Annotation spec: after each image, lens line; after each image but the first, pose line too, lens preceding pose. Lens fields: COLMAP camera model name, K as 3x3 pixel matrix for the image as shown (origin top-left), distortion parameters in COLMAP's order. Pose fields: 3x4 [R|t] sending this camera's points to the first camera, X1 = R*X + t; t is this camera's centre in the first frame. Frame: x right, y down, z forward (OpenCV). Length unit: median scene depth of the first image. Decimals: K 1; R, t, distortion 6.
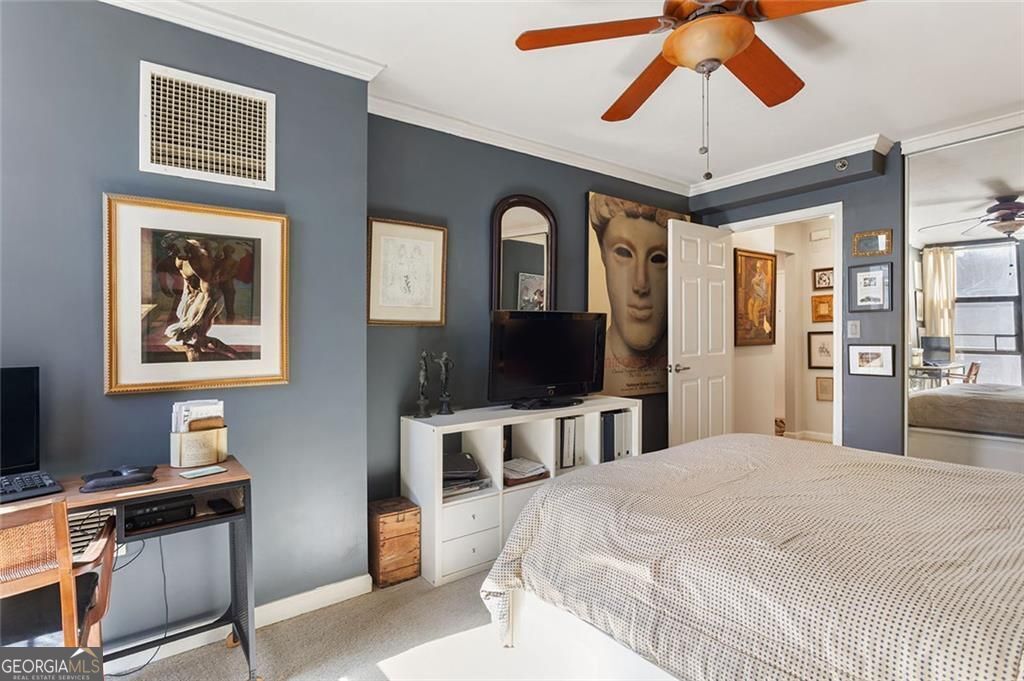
lens RADIAL K [[512.3, 0, 510.9], [0, 512.3, 341.6], [0, 0, 1]] dist [-0.015311, 0.001854]
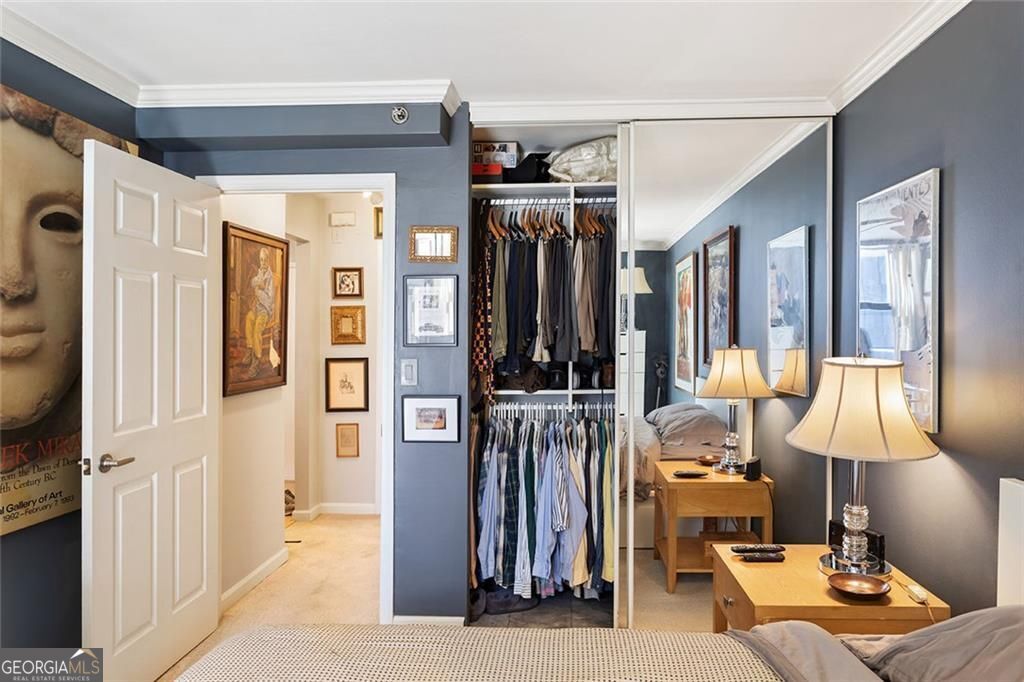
lens RADIAL K [[656.3, 0, 512.4], [0, 656.3, 340.5], [0, 0, 1]] dist [-0.003992, 0.009381]
pose [[0.657769, 0.005053, 0.753203, 0.109907], [-0.007095, 0.999975, -0.000512, -0.057326], [-0.753186, -0.005007, 0.657788, 0.302577]]
